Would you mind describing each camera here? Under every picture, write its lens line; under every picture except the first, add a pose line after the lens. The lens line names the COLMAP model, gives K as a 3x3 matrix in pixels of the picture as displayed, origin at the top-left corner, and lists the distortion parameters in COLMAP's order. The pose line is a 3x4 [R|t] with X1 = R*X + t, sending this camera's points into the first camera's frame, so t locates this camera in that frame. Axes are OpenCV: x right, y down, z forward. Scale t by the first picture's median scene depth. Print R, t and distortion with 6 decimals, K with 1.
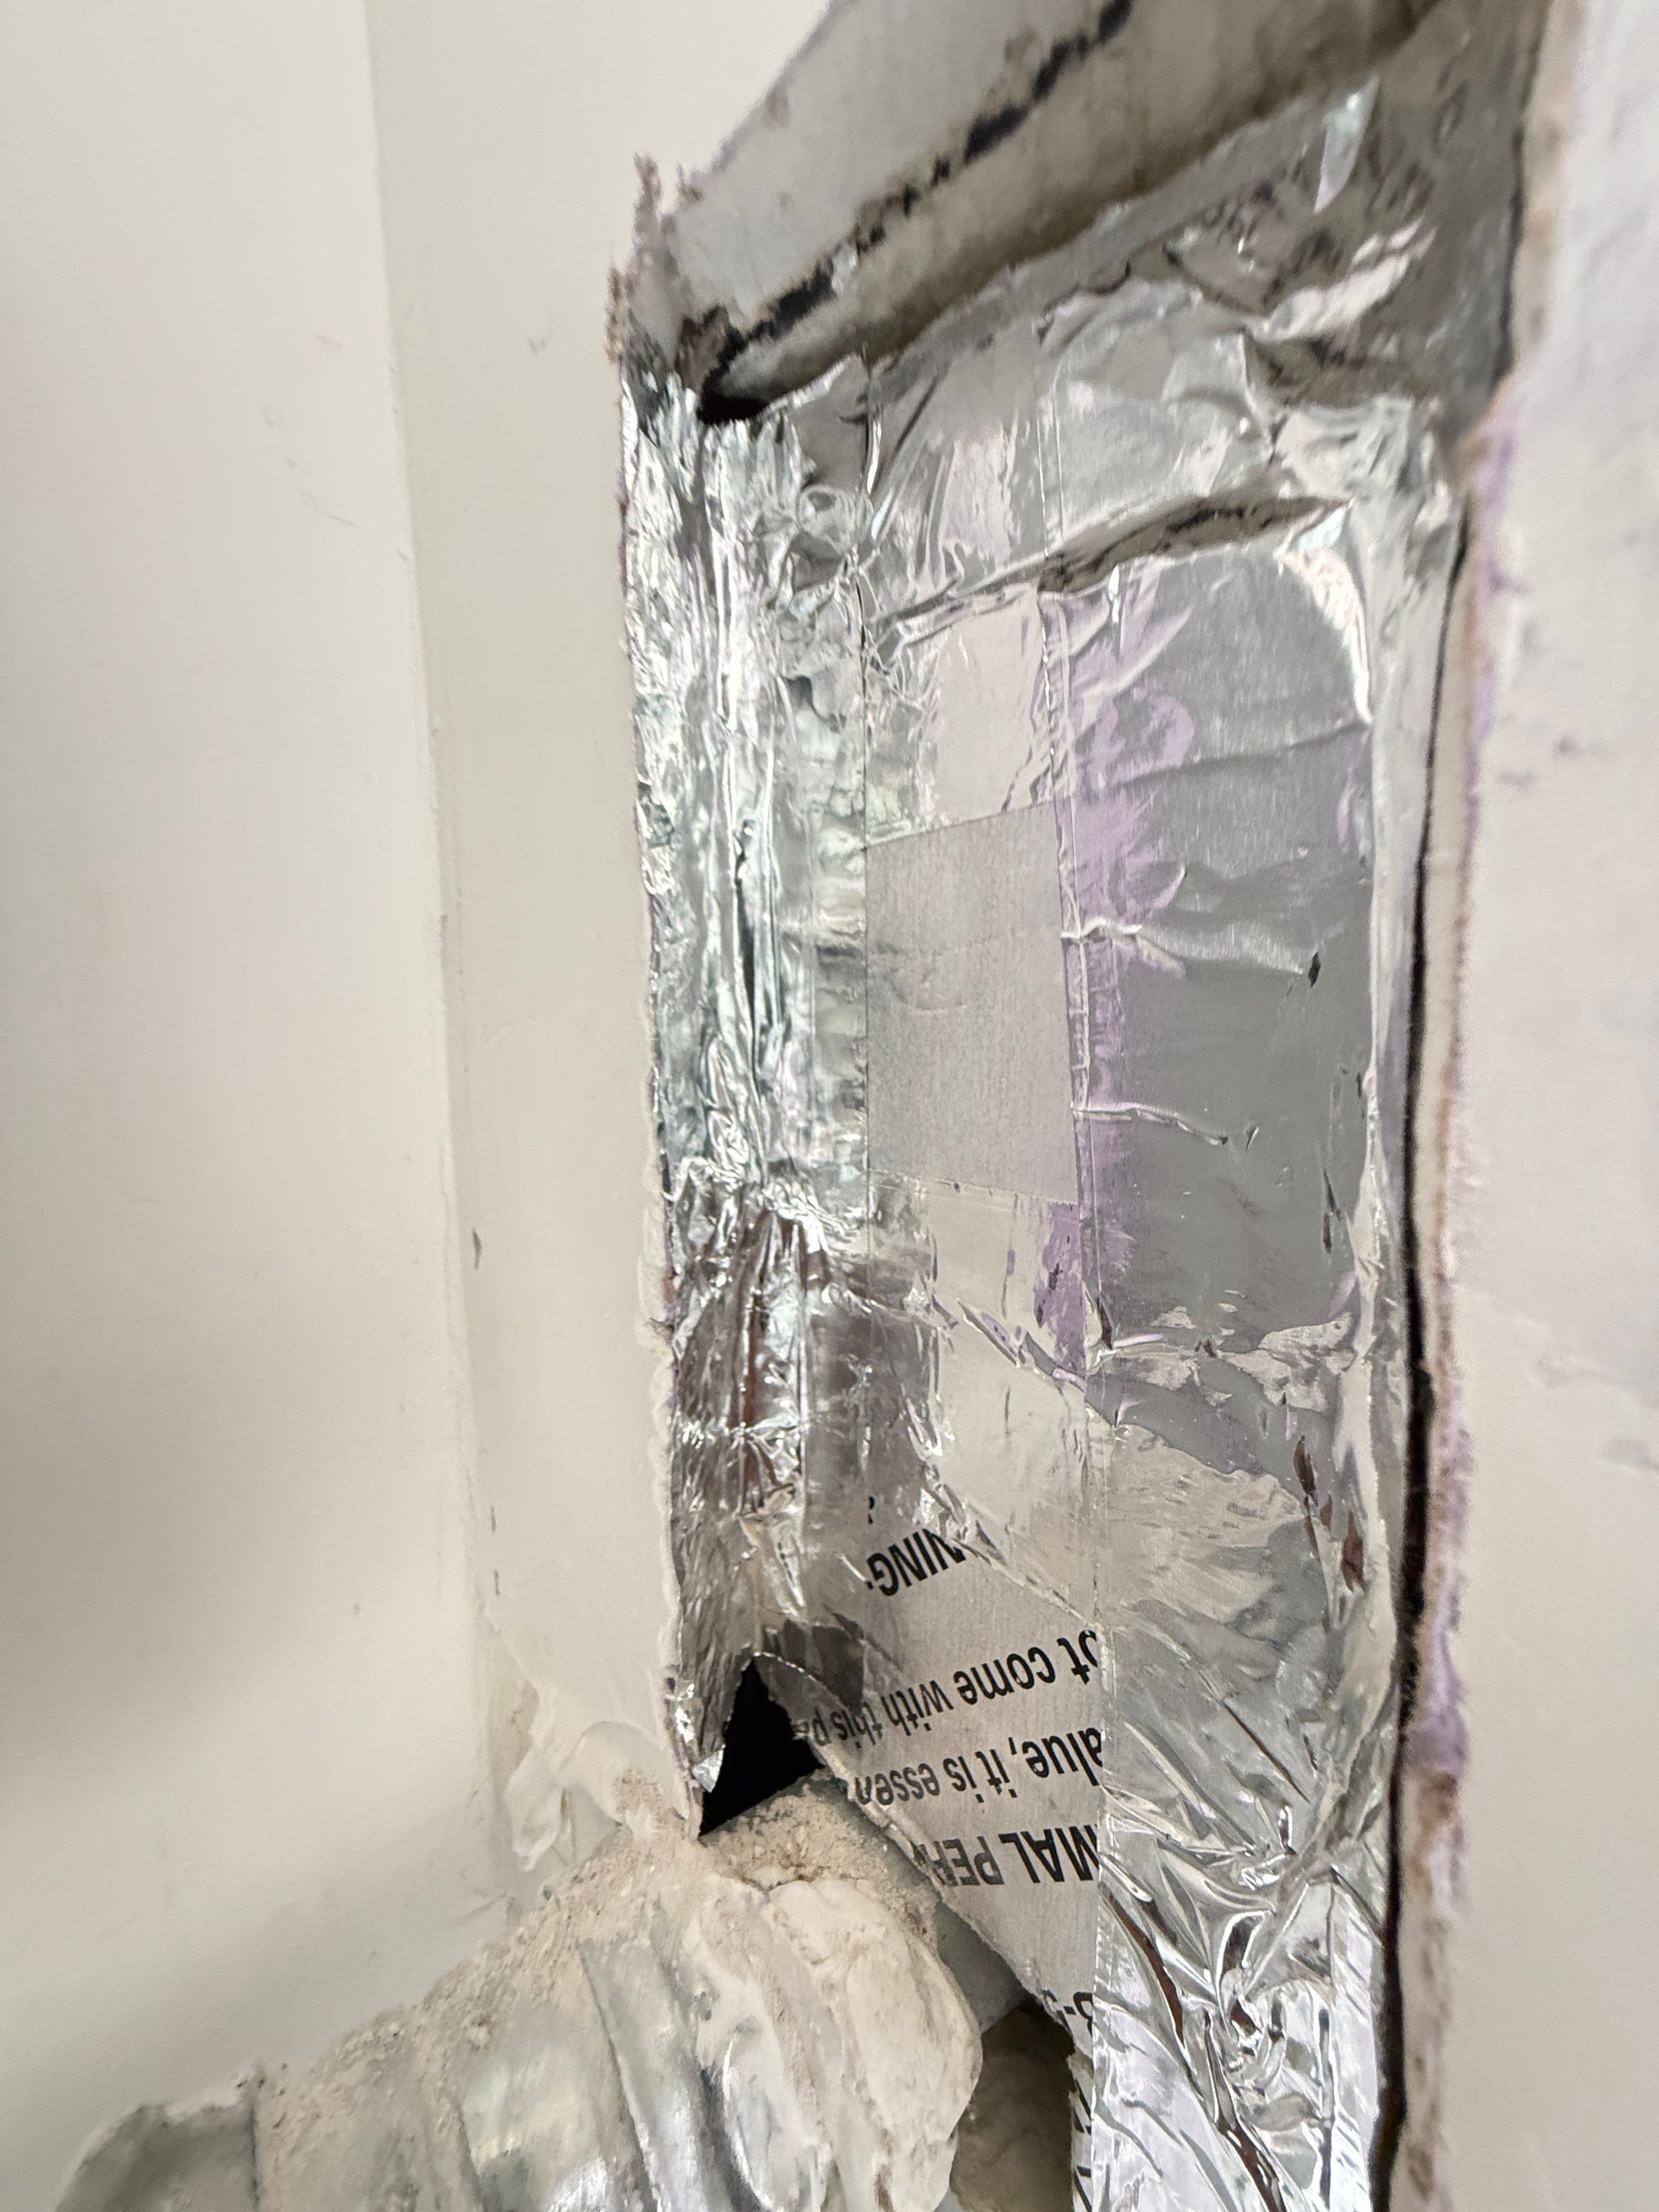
lens RADIAL K [[893.4, 0, 829.5], [0, 893.4, 1106.0], [0, 0, 1]] dist [0.000426, 0.000043]
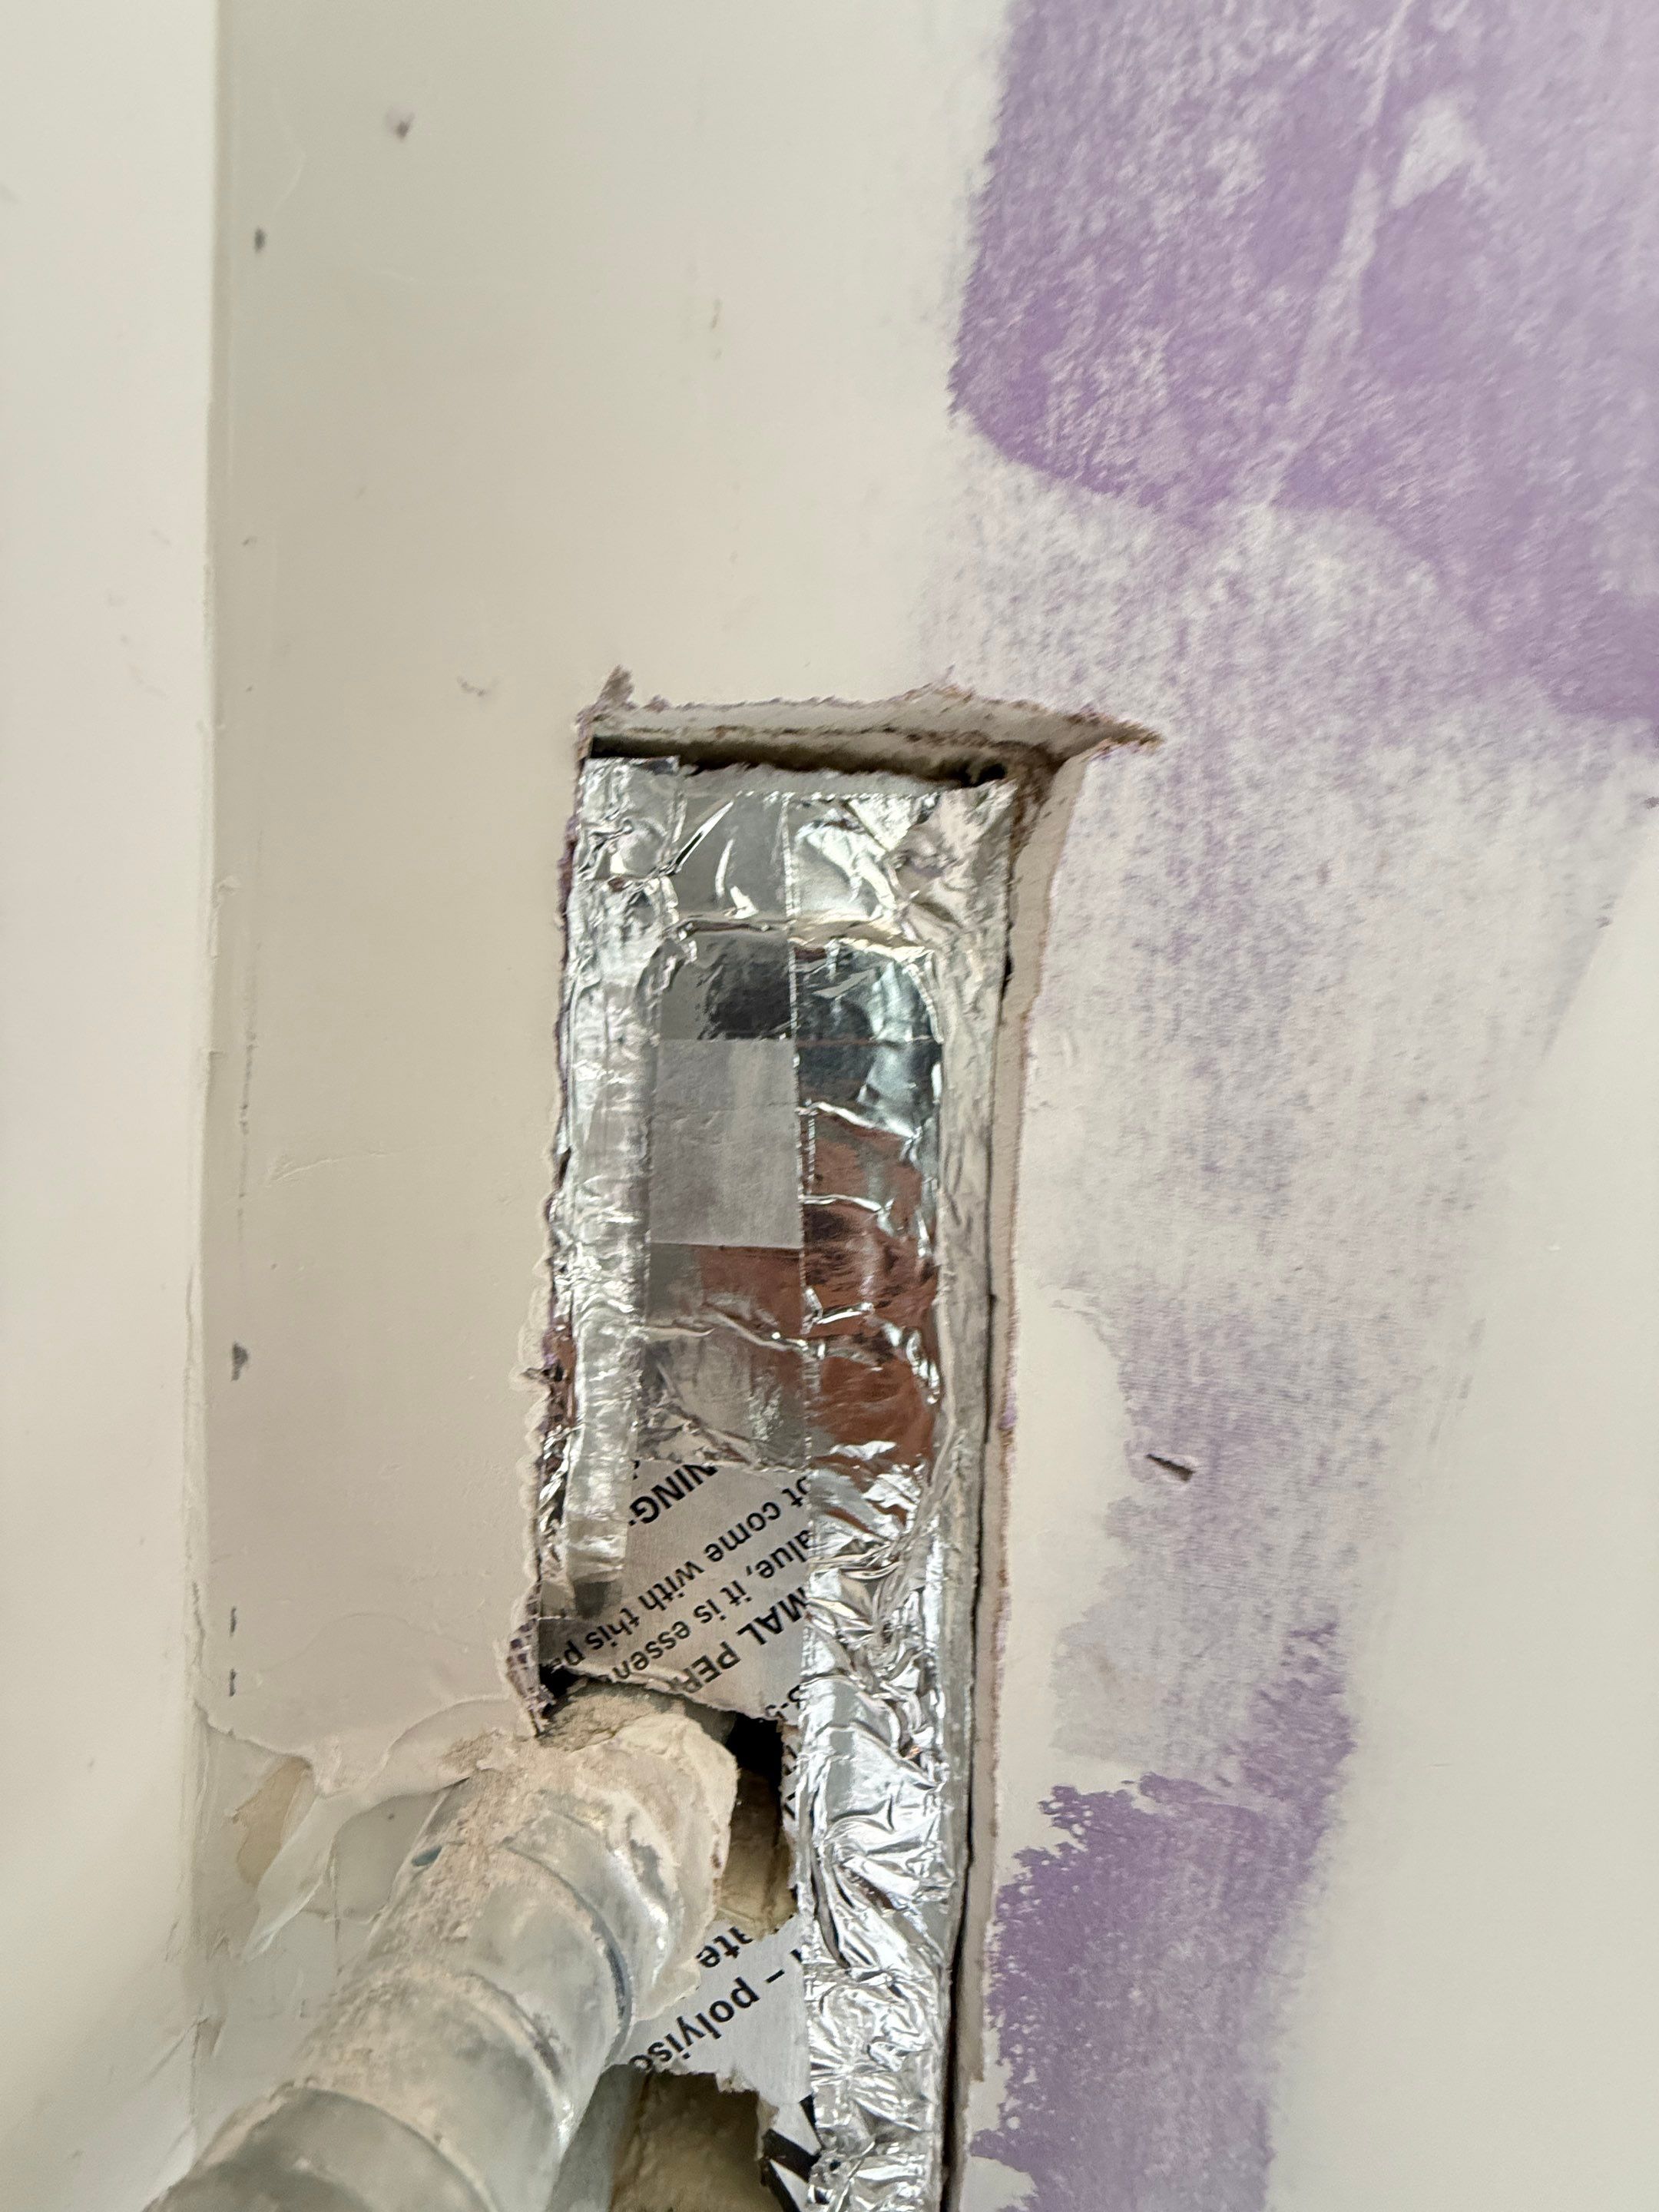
lens RADIAL K [[875.1, 0, 829.5], [0, 875.1, 1106.0], [0, 0, 1]] dist [0.009243, -0.000018]
pose [[0.726608, -0.023697, 0.686643, -0.785283], [0.034667, 0.999397, -0.002194, -0.154414], [-0.686177, 0.025398, 0.726992, -0.332716]]
